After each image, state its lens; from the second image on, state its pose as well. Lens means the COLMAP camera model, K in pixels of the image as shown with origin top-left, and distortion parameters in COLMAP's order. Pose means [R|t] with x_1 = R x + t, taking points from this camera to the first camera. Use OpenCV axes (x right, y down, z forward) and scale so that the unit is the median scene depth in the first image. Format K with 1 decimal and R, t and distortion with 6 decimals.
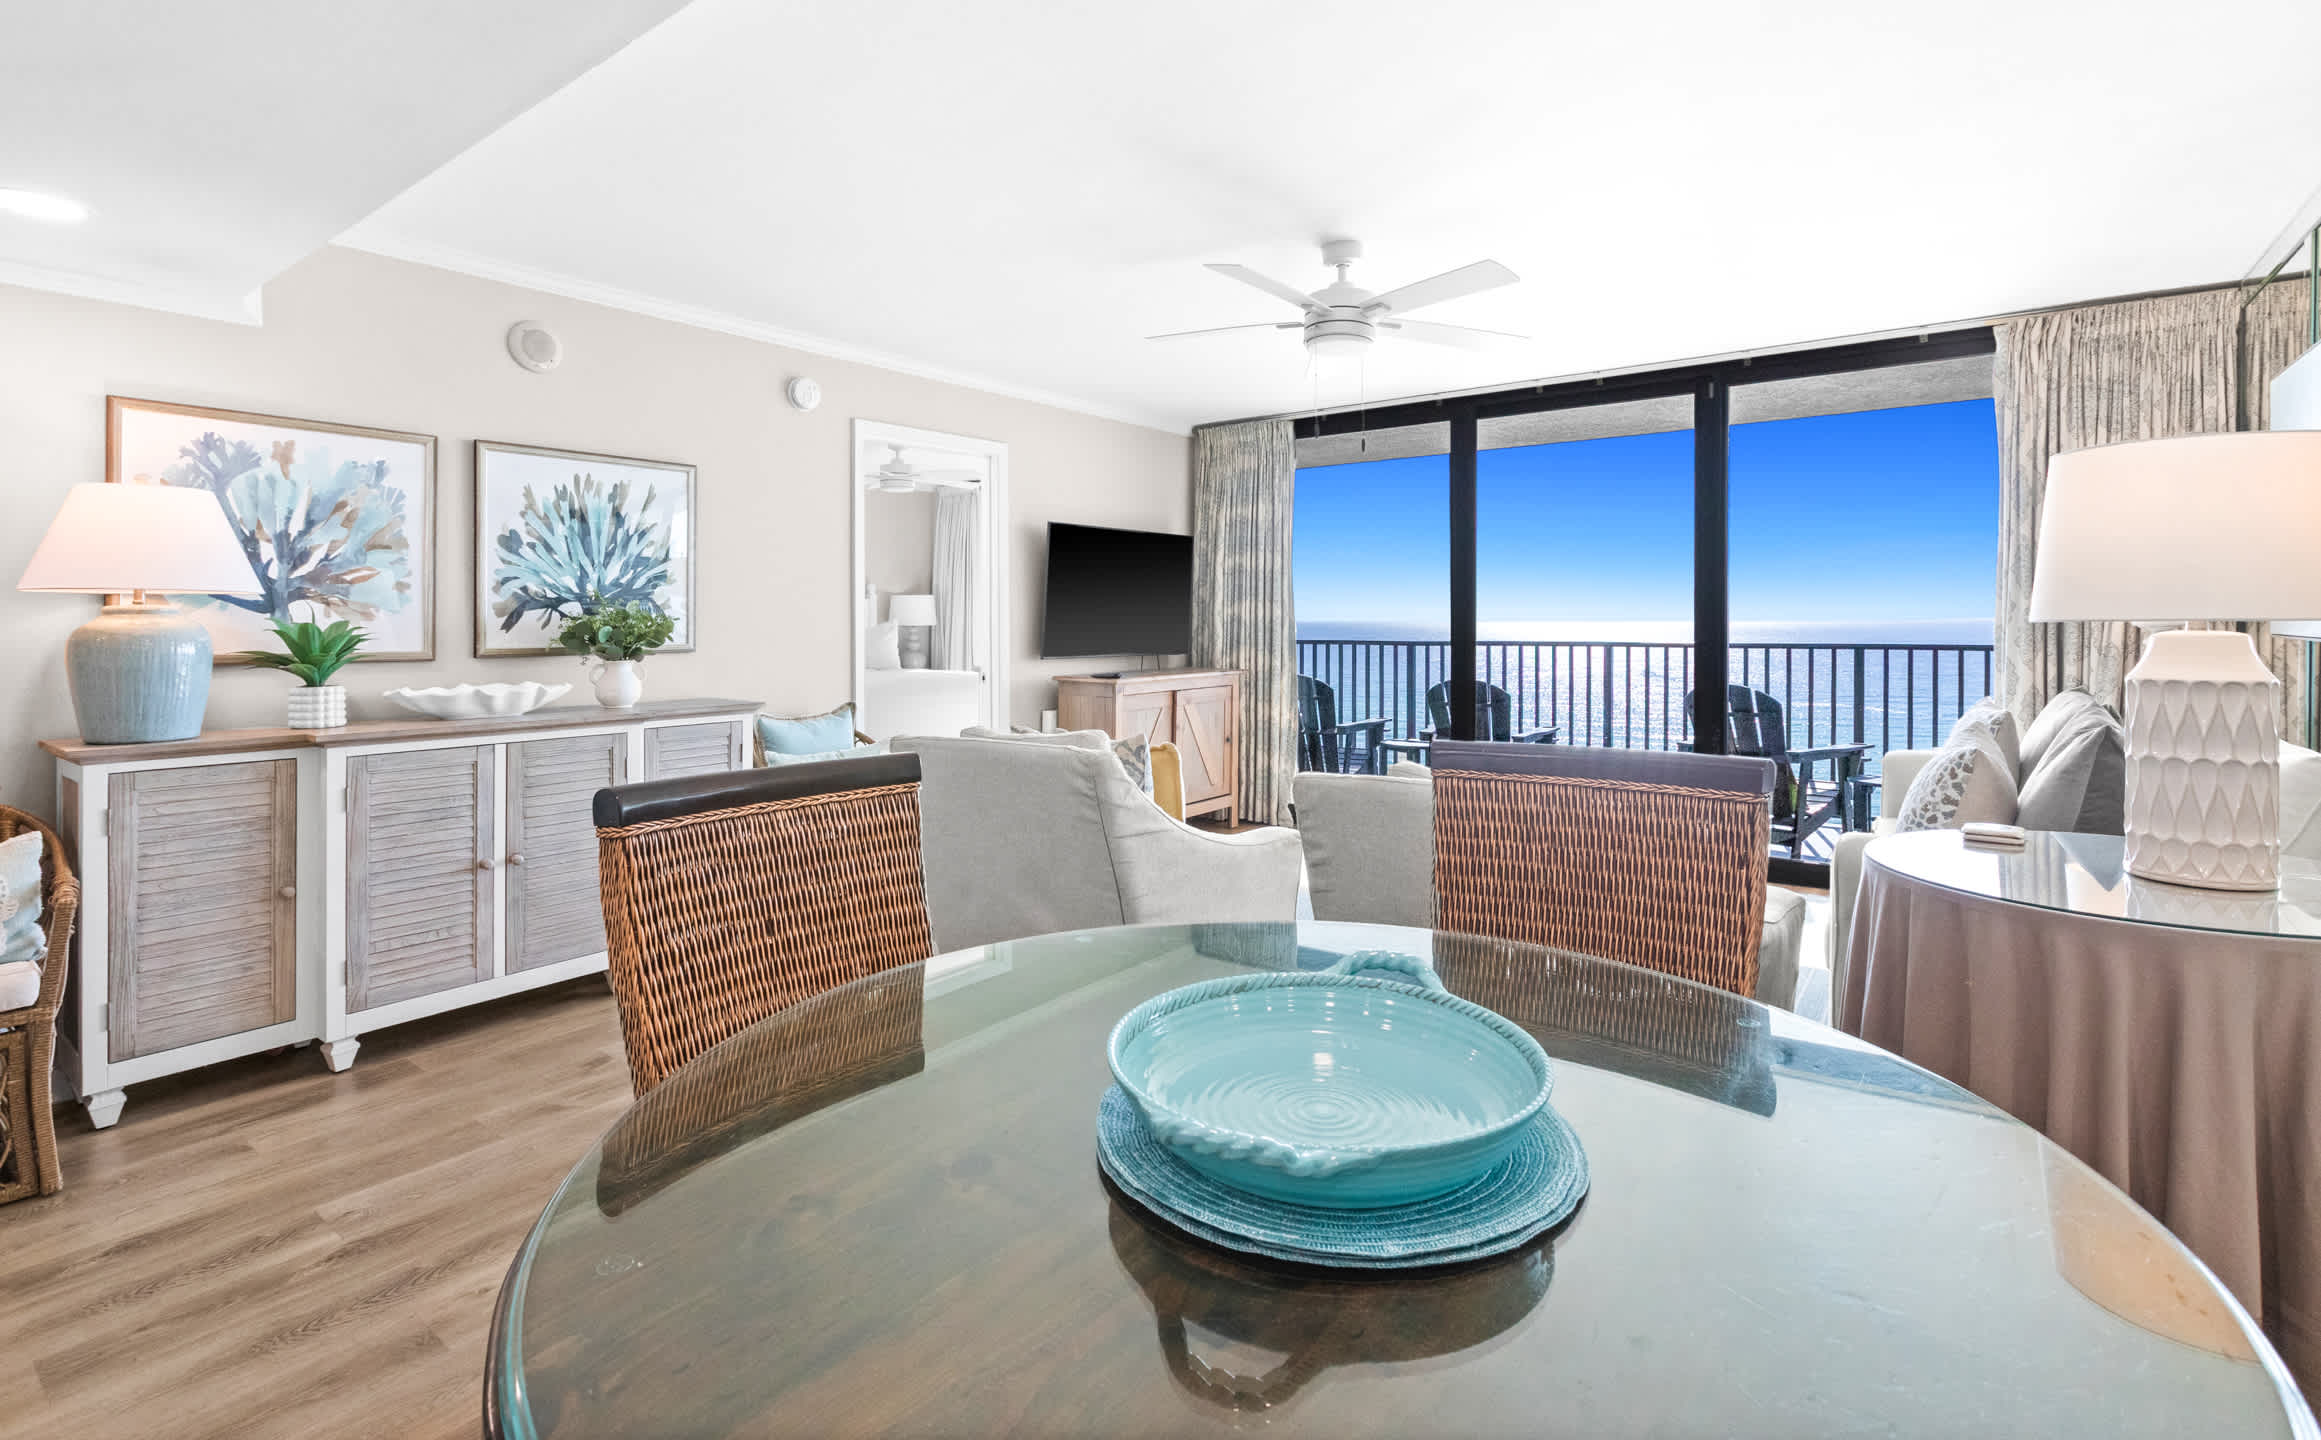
lens RADIAL K [[1071.5, 0, 1105.0], [0, 1071.5, 631.1], [0, 0, 1]] dist [-0.004131, -0.002545]
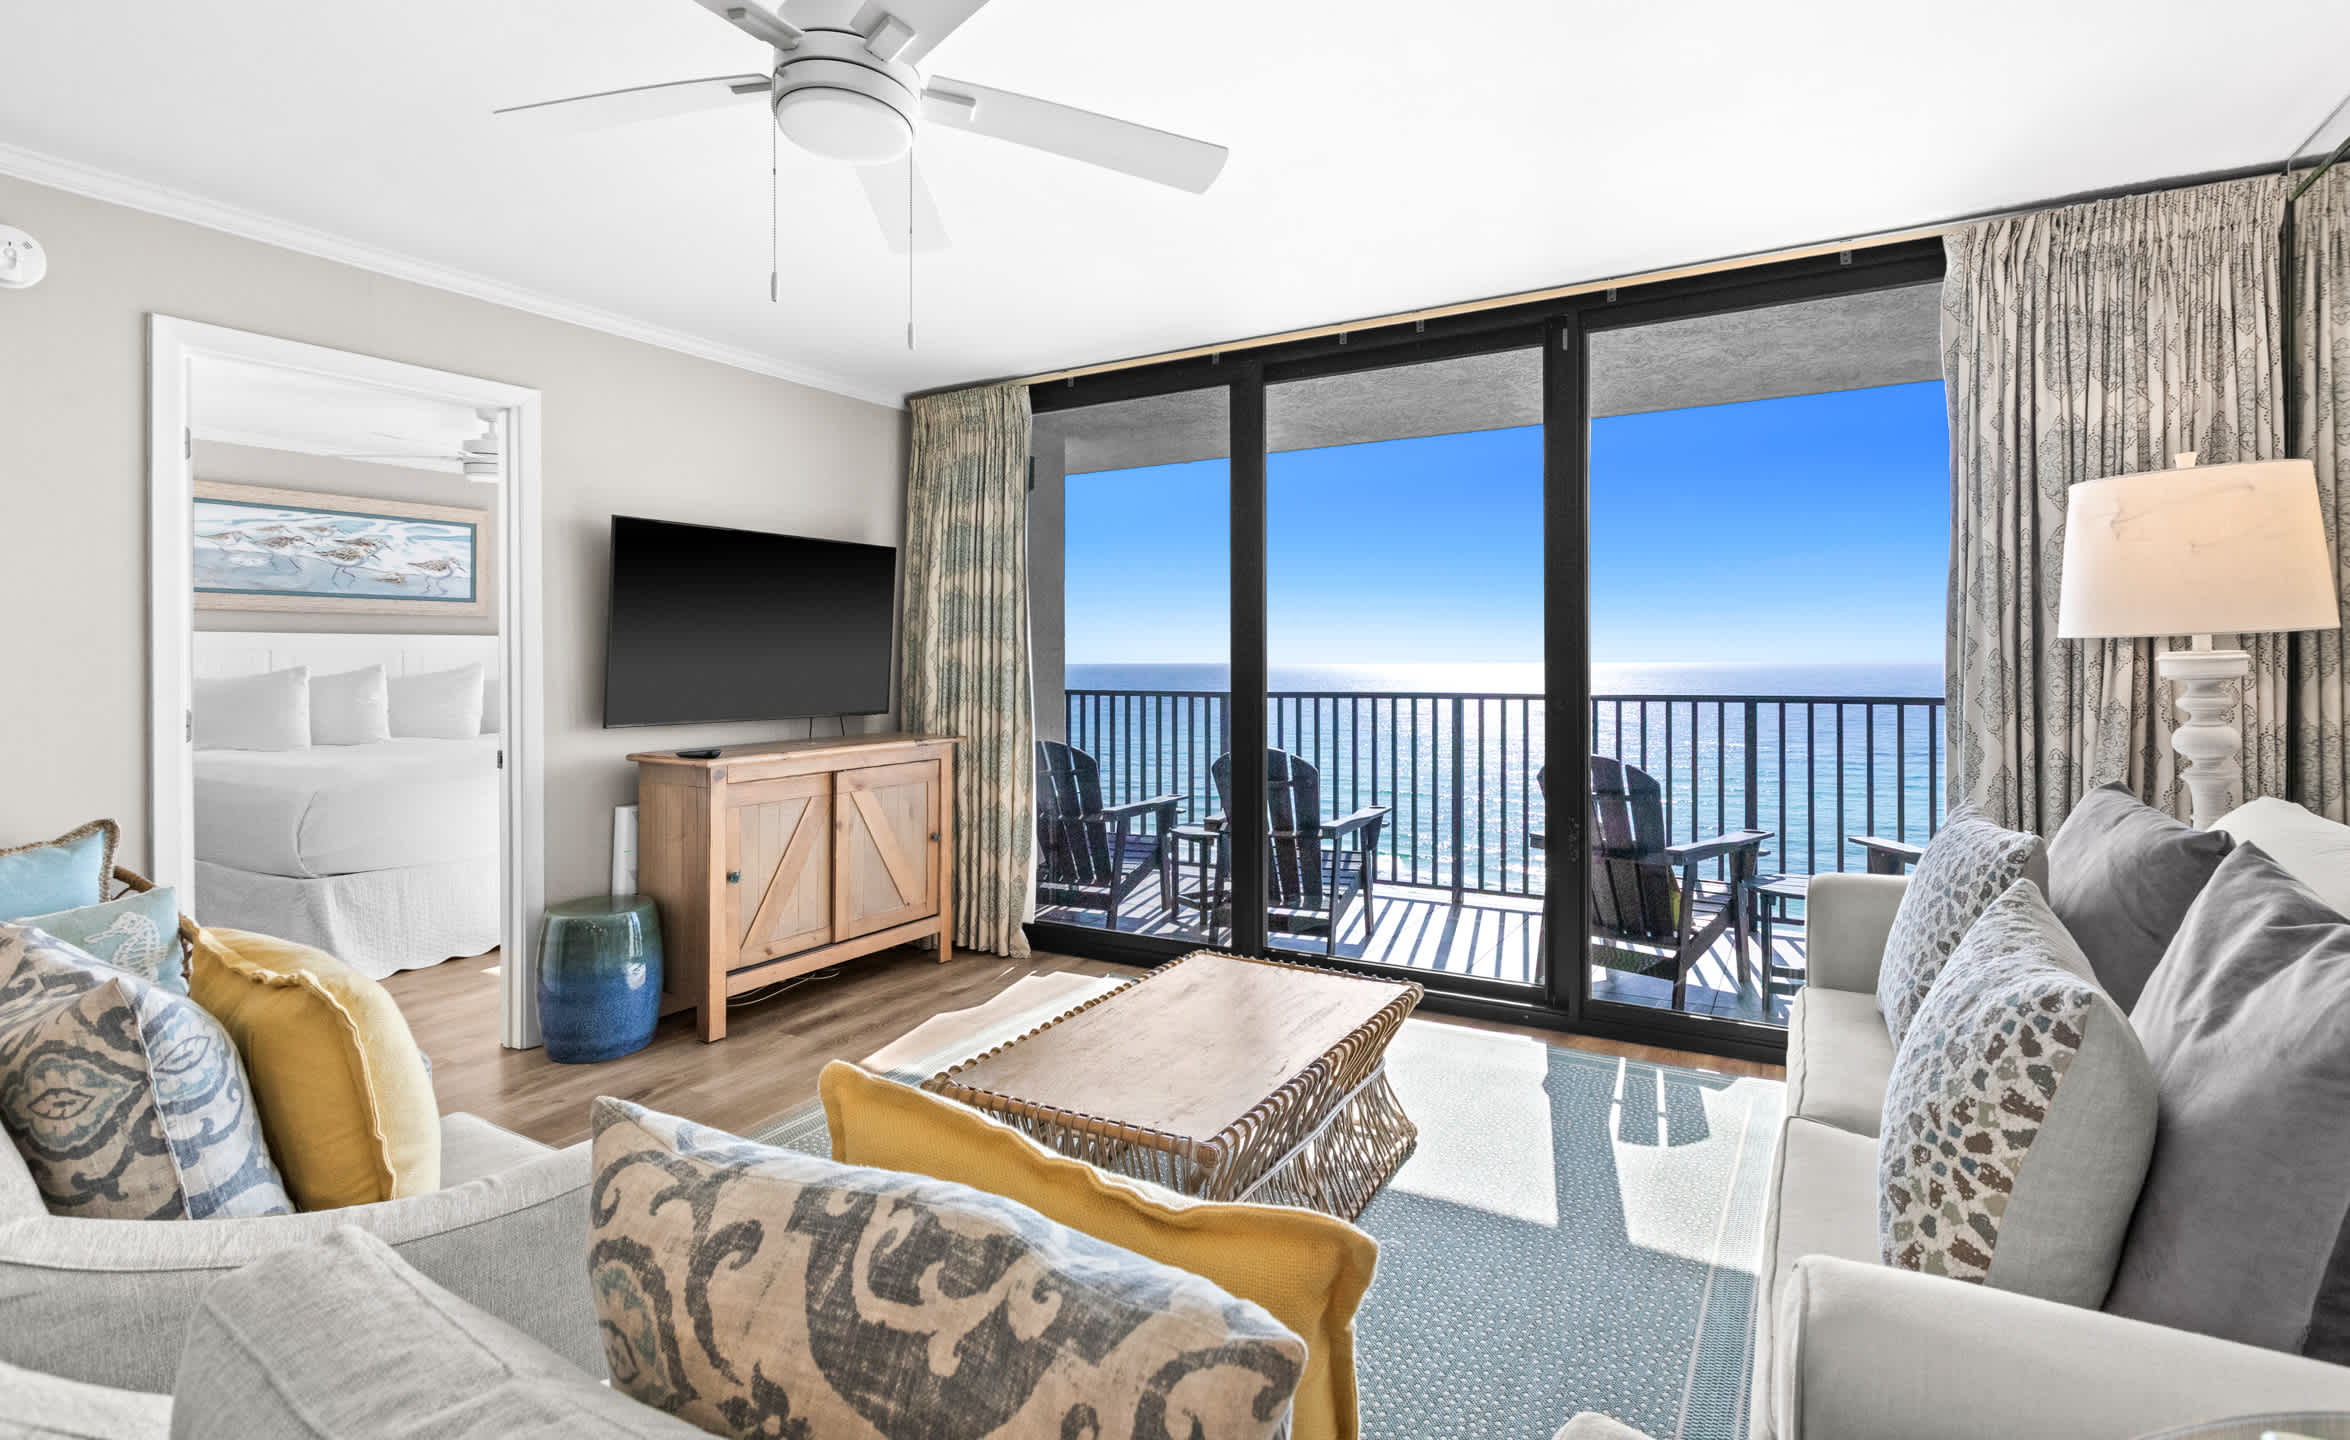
lens RADIAL K [[1066.4, 0, 1219.6], [0, 1066.4, 664.2], [0, 0, 1]] dist [-0.003169, -0.000492]
pose [[0.985501, -0.000723, 0.169668, 0.196498], [0.002123, 0.999965, -0.008072, -0.005969], [-0.169656, 0.008315, 0.985468, 0.307081]]
